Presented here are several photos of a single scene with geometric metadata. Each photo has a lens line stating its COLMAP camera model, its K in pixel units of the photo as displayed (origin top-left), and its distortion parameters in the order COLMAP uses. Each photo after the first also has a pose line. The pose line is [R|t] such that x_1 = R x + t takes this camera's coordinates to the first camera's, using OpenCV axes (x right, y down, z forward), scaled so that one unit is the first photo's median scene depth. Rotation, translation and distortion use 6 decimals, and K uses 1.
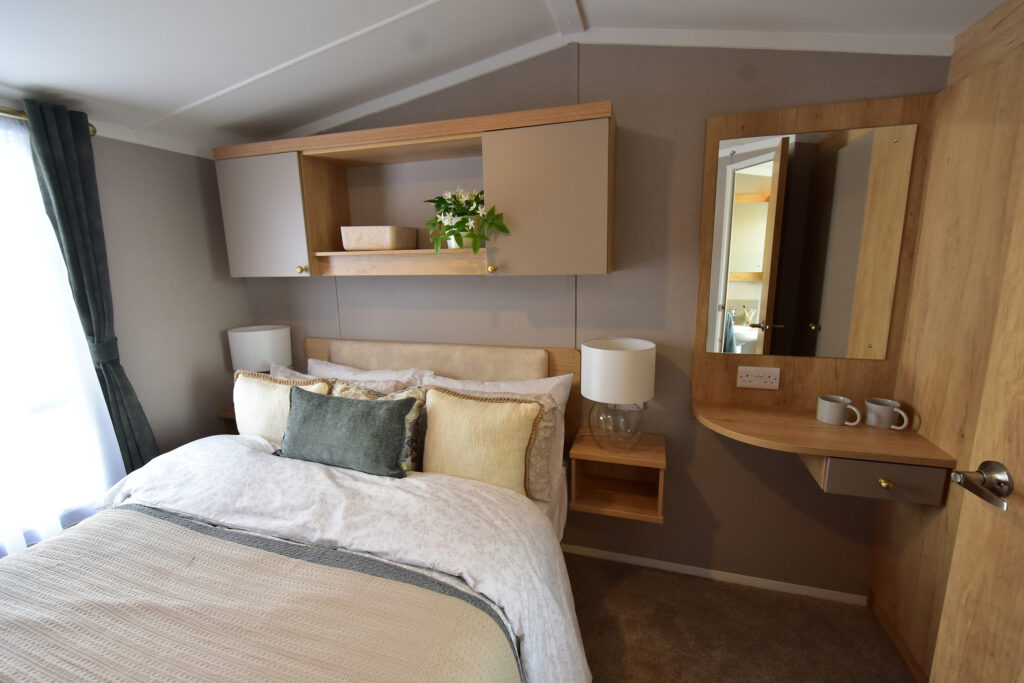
lens RADIAL K [[448.2, 0, 512.0], [0, 448.2, 341.5], [0, 0, 1]] dist [0.001954, -0.004211]
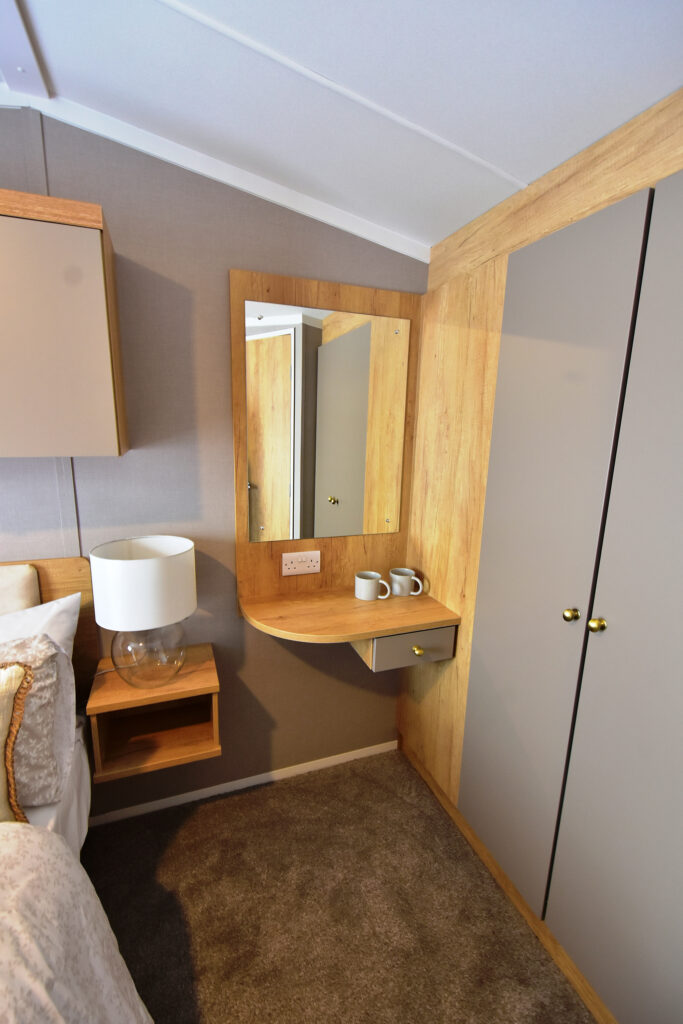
lens RADIAL K [[448.2, 0, 336.8], [0, 448.2, 518.6], [0, 0, 1]] dist [0.001954, -0.004211]
pose [[0.792025, -0.087470, 0.604190, 0.042958], [0.076528, 0.996101, 0.043888, -0.052822], [-0.605673, 0.011477, 0.795631, 0.207812]]
